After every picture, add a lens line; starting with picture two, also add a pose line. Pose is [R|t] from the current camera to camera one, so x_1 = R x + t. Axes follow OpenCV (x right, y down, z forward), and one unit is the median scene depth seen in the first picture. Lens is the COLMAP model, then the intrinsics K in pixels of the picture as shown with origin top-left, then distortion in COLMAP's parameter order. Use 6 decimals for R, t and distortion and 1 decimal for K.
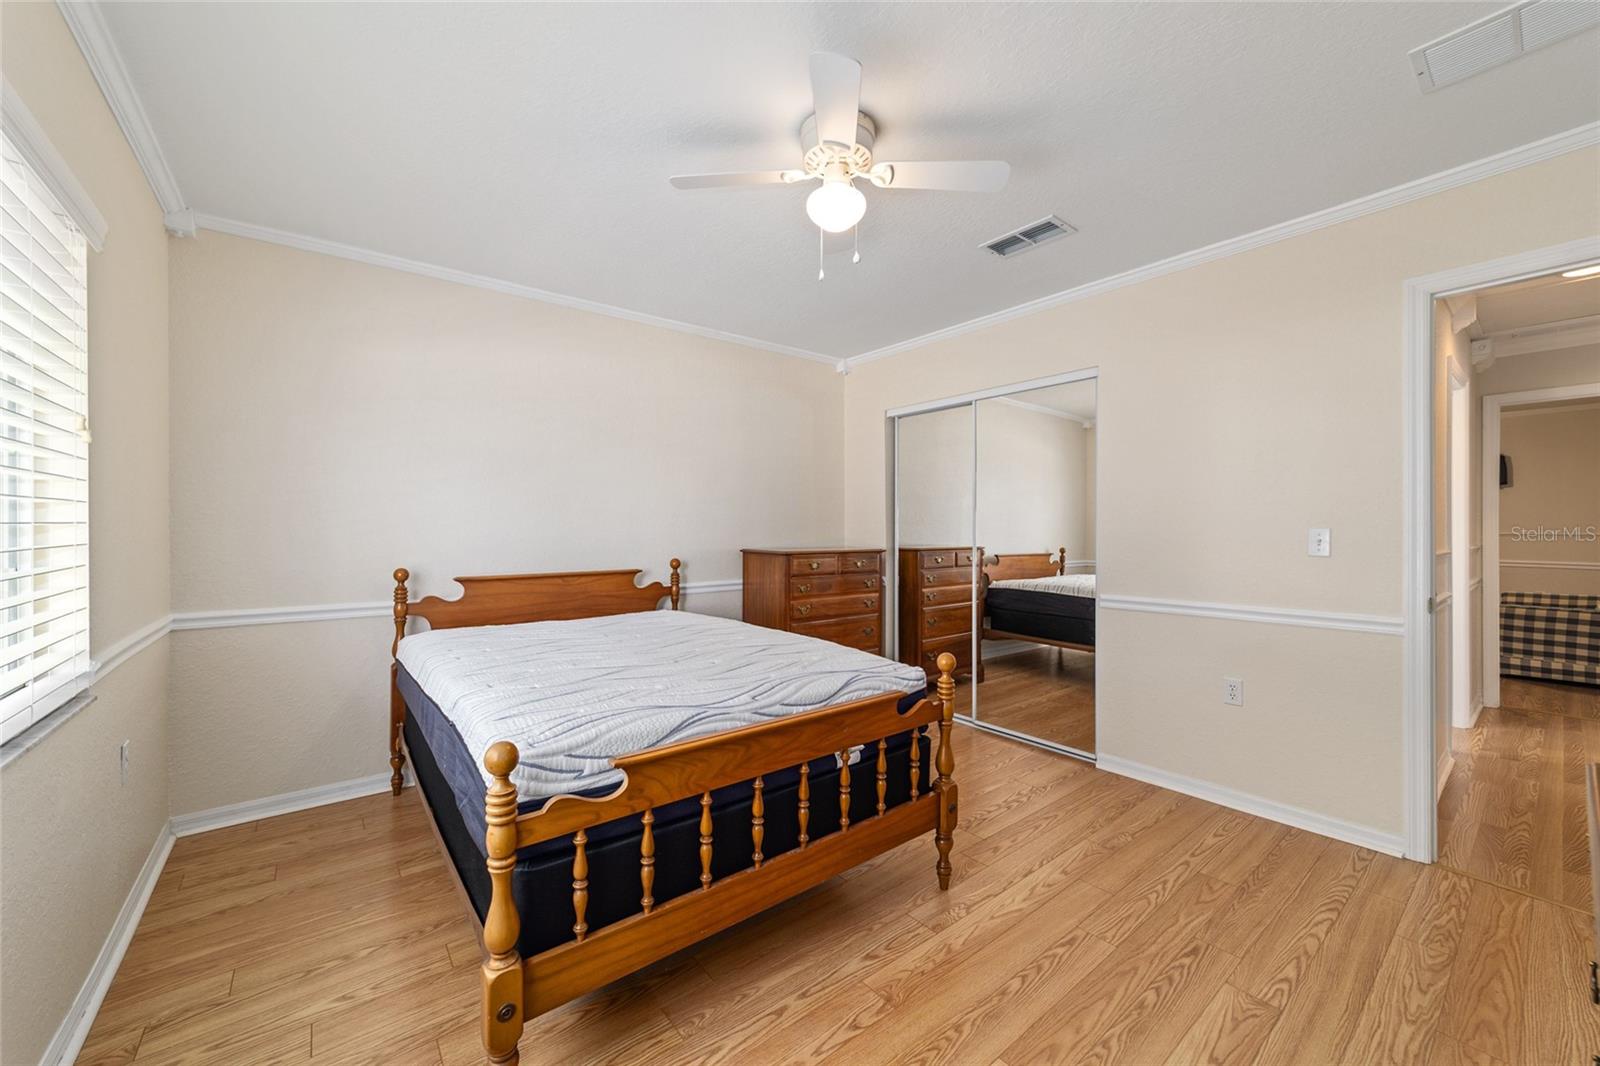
lens RADIAL K [[612.6, 0, 807.2], [0, 612.6, 534.5], [0, 0, 1]] dist [-0.030161, 0.013519]
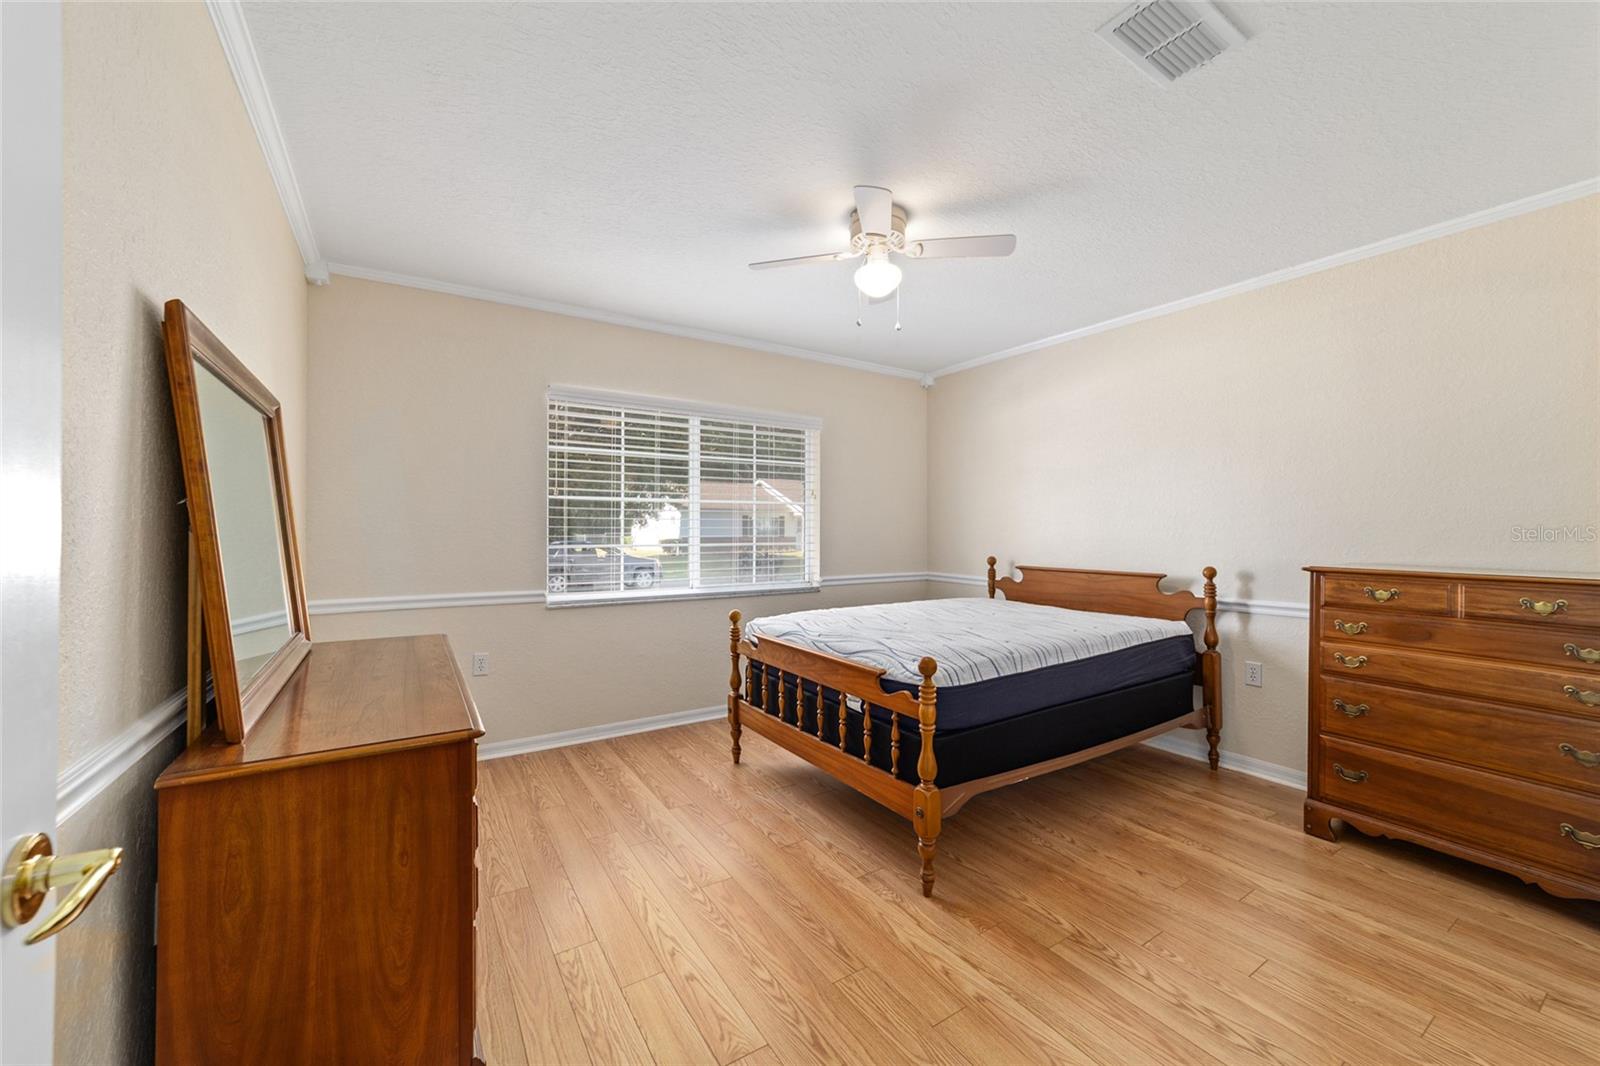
lens RADIAL K [[612.2, 0, 795.4], [0, 612.2, 526.7], [0, 0, 1]] dist [-0.017127, 0.007967]
pose [[-0.097521, -0.000891, -0.995233, 0.926147], [-0.013188, 0.999913, 0.000398, -0.013702], [0.995146, 0.013164, -0.097524, 0.653119]]
